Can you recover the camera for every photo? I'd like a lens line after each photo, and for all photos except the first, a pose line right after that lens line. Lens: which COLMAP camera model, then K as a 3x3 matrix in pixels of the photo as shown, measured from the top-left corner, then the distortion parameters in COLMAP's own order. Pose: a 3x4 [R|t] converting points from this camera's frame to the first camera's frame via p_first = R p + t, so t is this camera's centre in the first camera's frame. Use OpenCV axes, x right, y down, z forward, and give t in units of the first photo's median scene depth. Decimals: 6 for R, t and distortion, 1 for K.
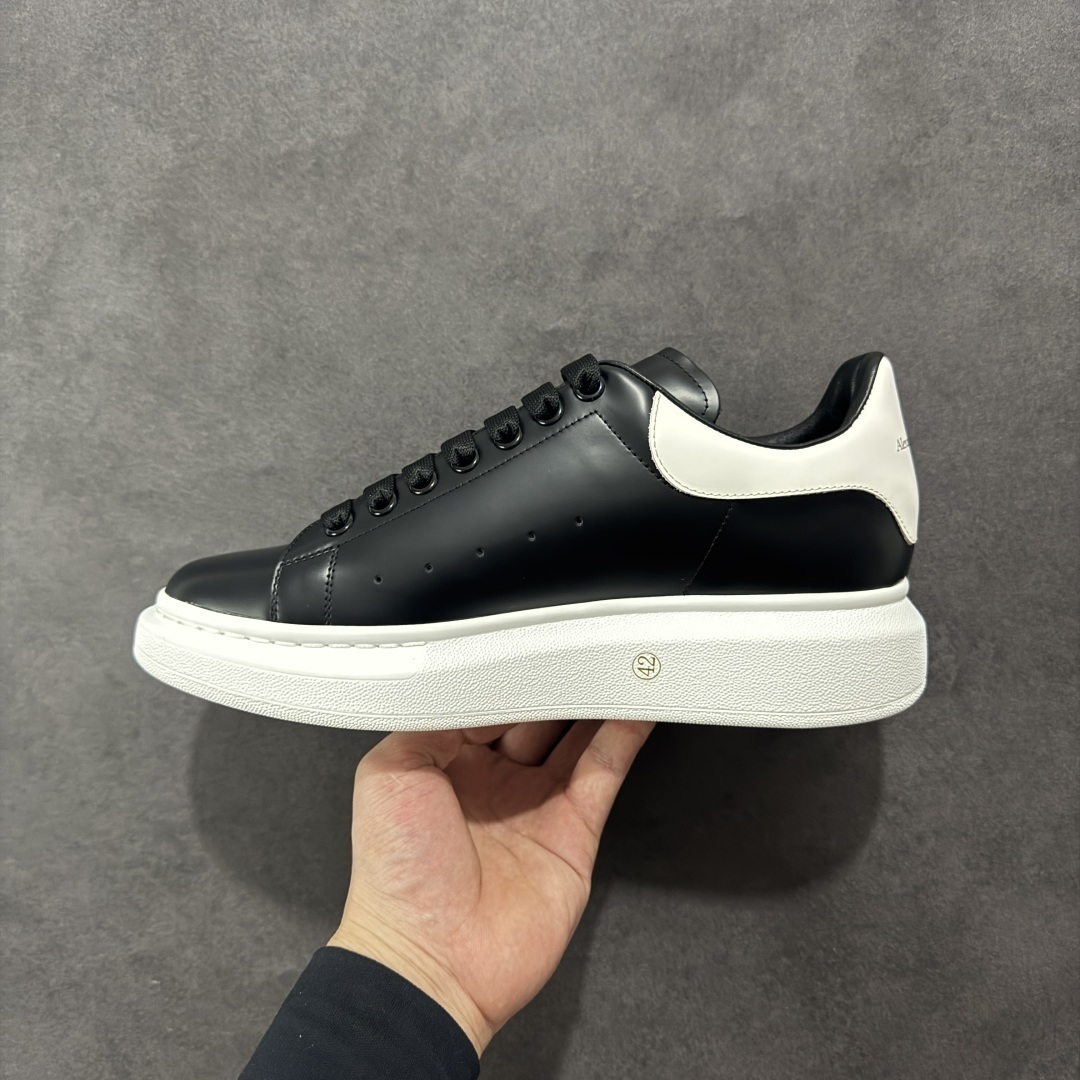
lens RADIAL K [[816.2, 0, 577.2], [0, 816.2, 541.3], [0, 0, 1]] dist [-0.000910, -0.005538]
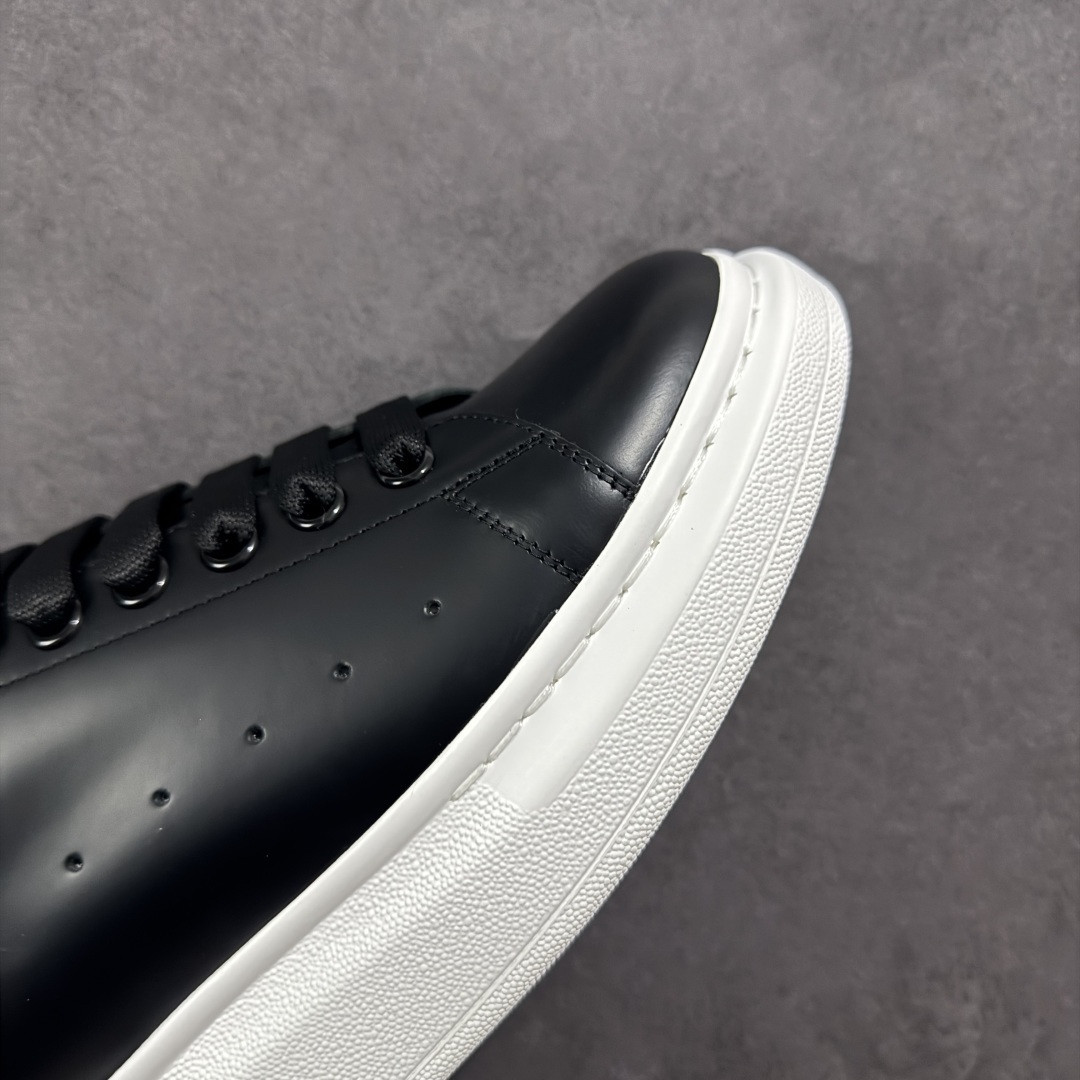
lens RADIAL K [[990.8, 0, 539.3], [0, 990.8, 597.8], [0, 0, 1]] dist [-0.003212, -0.029253]
pose [[0.956461, 0.280680, 0.080013, -0.024664], [-0.272840, 0.957220, -0.096380, -0.019909], [-0.103642, 0.070353, 0.992123, 0.322767]]
